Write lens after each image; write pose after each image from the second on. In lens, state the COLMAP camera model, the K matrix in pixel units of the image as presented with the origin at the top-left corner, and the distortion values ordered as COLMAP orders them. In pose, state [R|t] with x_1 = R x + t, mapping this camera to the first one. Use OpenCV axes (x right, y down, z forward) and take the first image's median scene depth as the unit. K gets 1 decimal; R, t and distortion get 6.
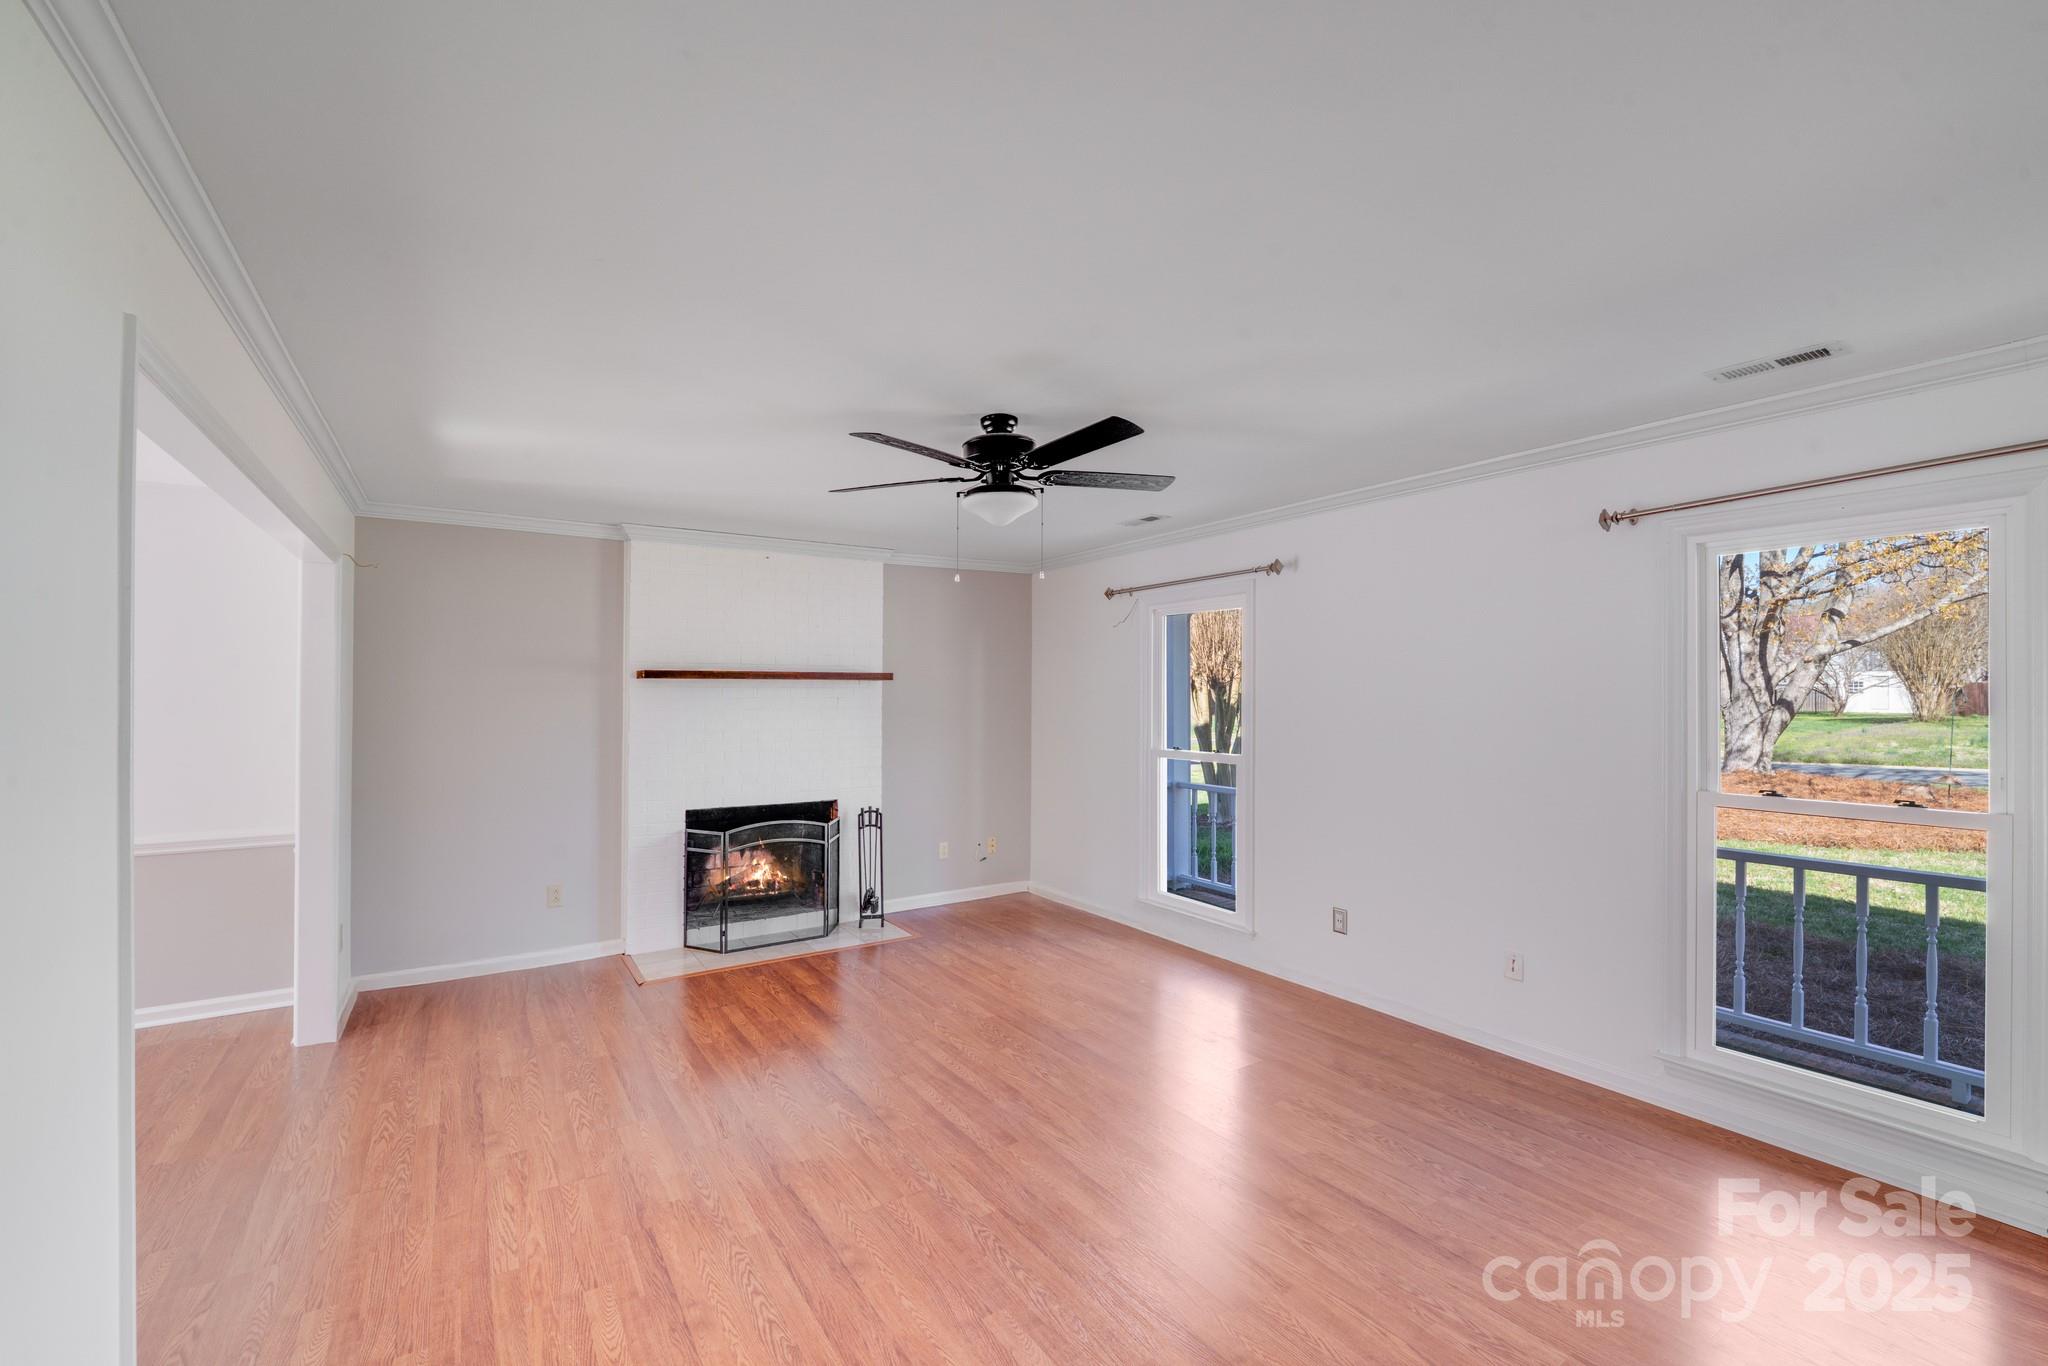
lens RADIAL K [[851.1, 0, 1015.6], [0, 851.1, 696.3], [0, 0, 1]] dist [0.001064, -0.000032]
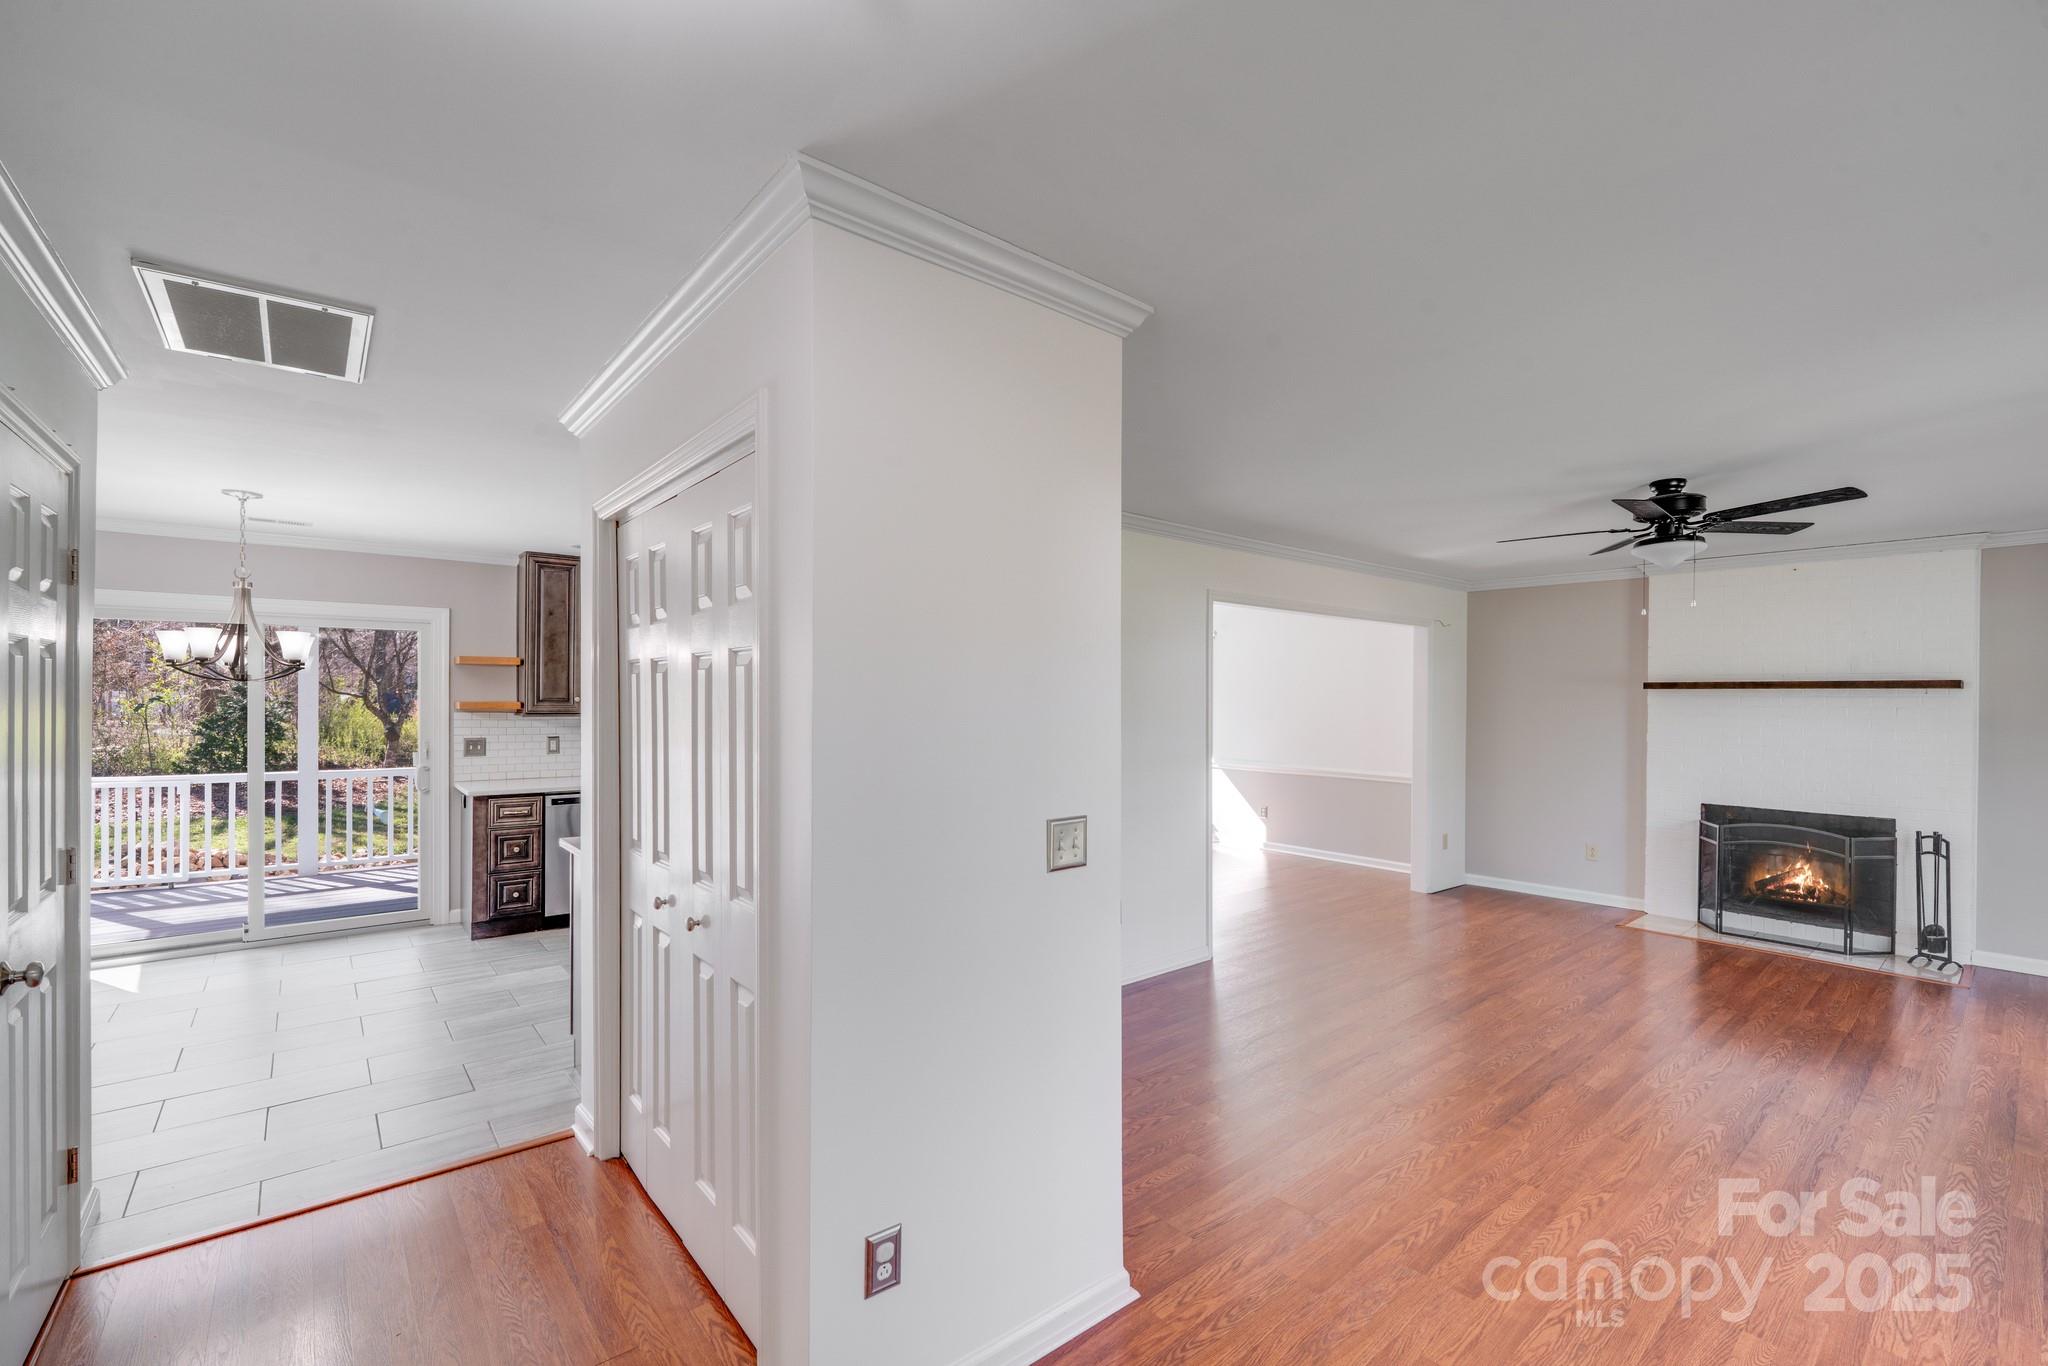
lens RADIAL K [[834.0, 0, 1026.7], [0, 834.0, 711.9], [0, 0, 1]] dist [0.000486, 0.000004]
pose [[0.129755, 0.014033, -0.991447, 0.591805], [-0.002732, 0.999901, 0.013795, -0.002676], [0.991542, 0.000919, 0.129780, -0.048653]]
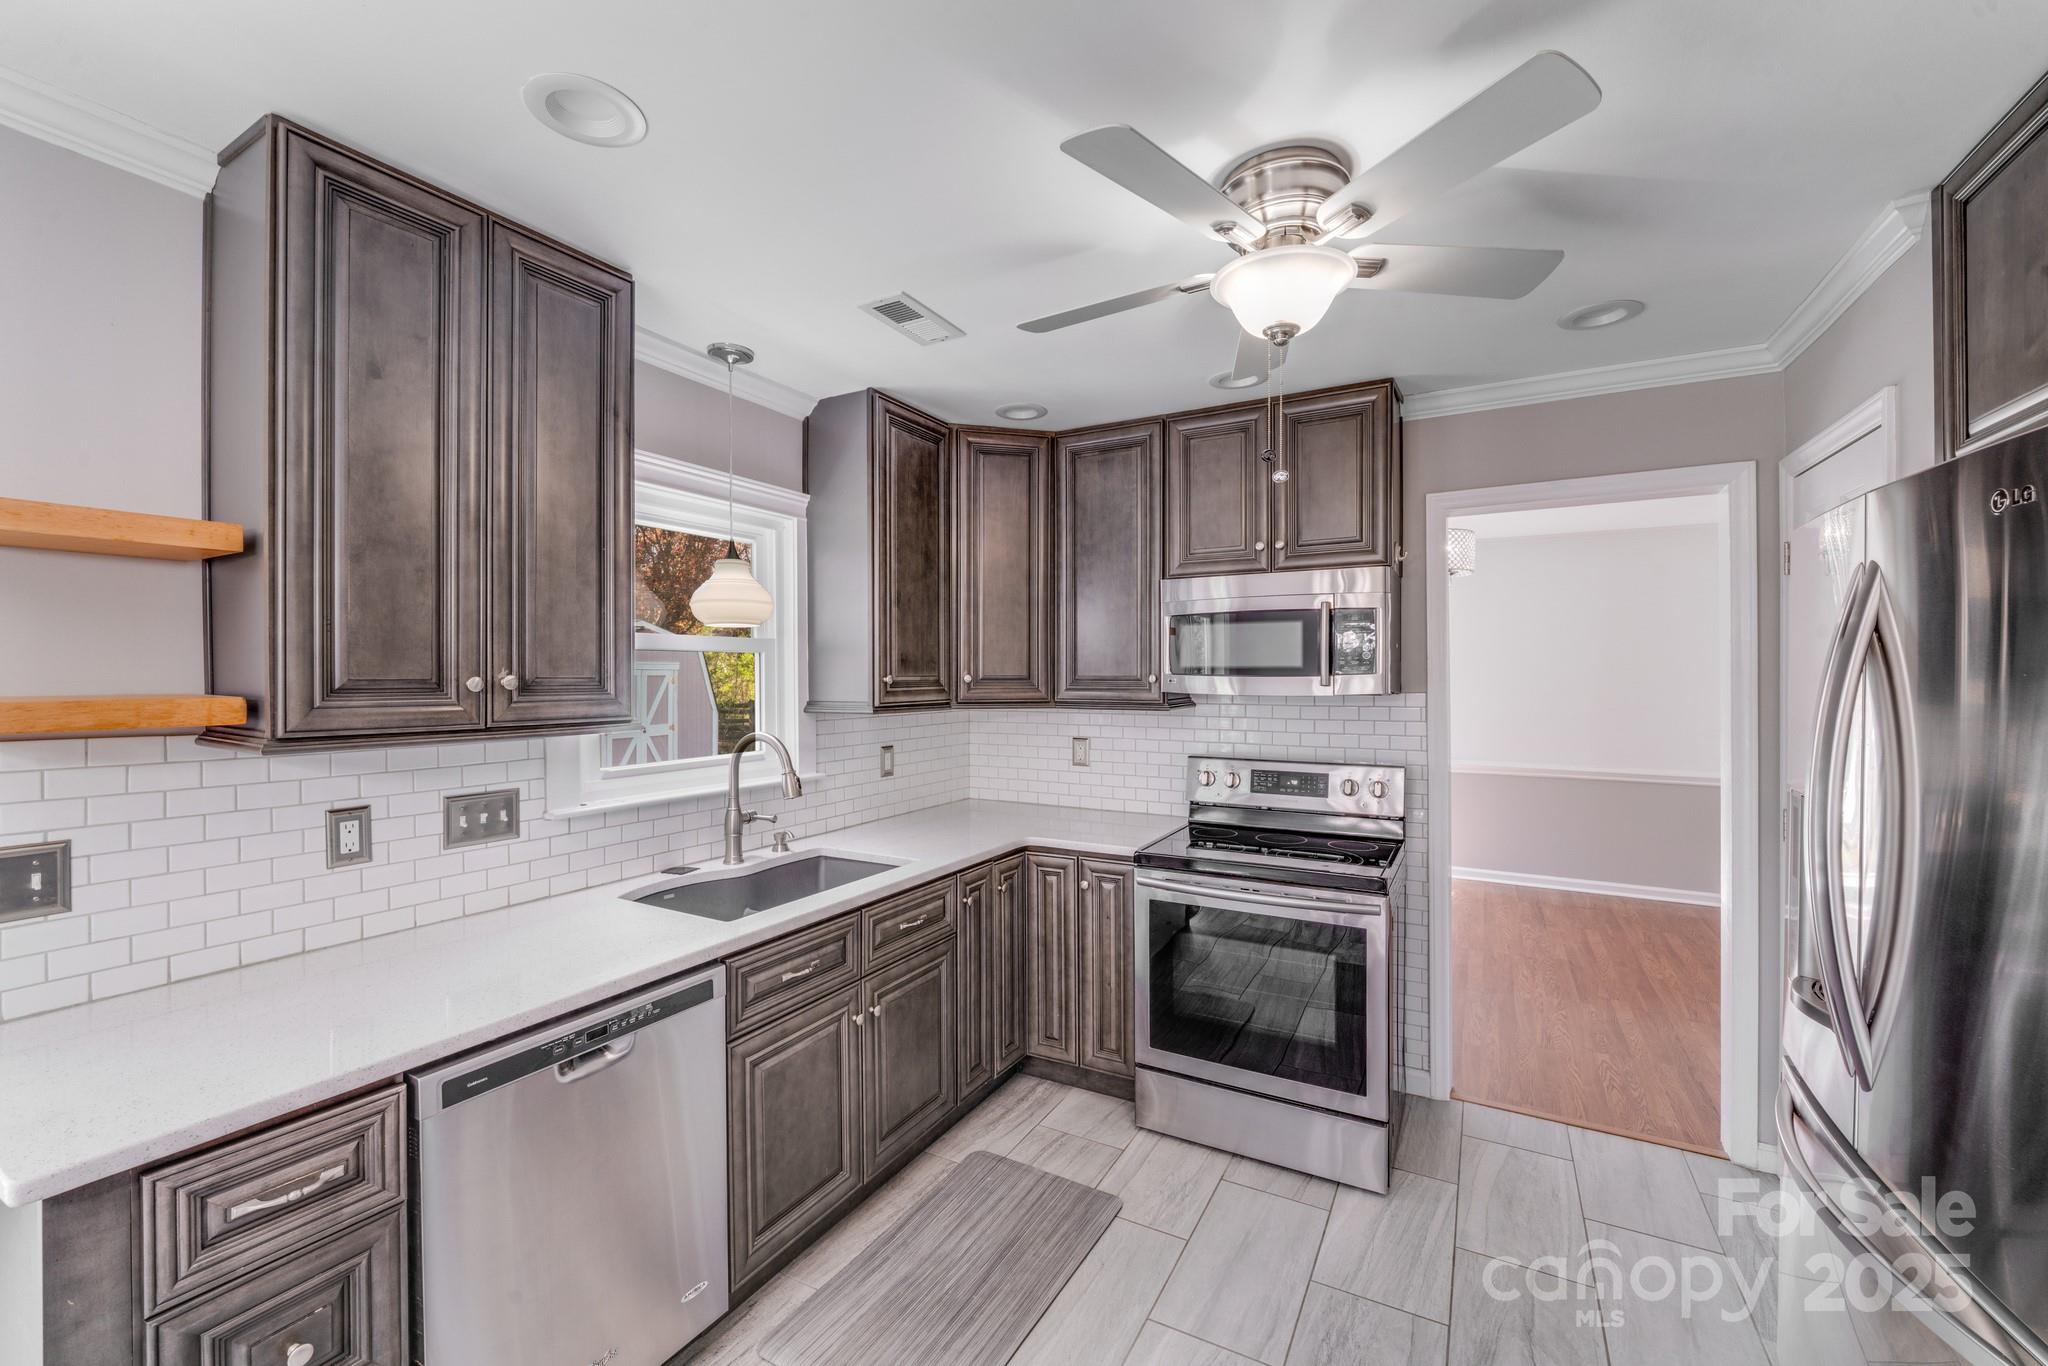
lens RADIAL K [[826.7, 0, 1024.0], [0, 826.7, 683.0], [0, 0, 1]] dist [-0.002023, -0.000414]
pose [[0.472539, 0.010278, -0.881250, -0.103764], [0.002316, 0.999914, 0.012905, -0.005873], [0.881307, -0.008139, 0.472475, -0.410664]]
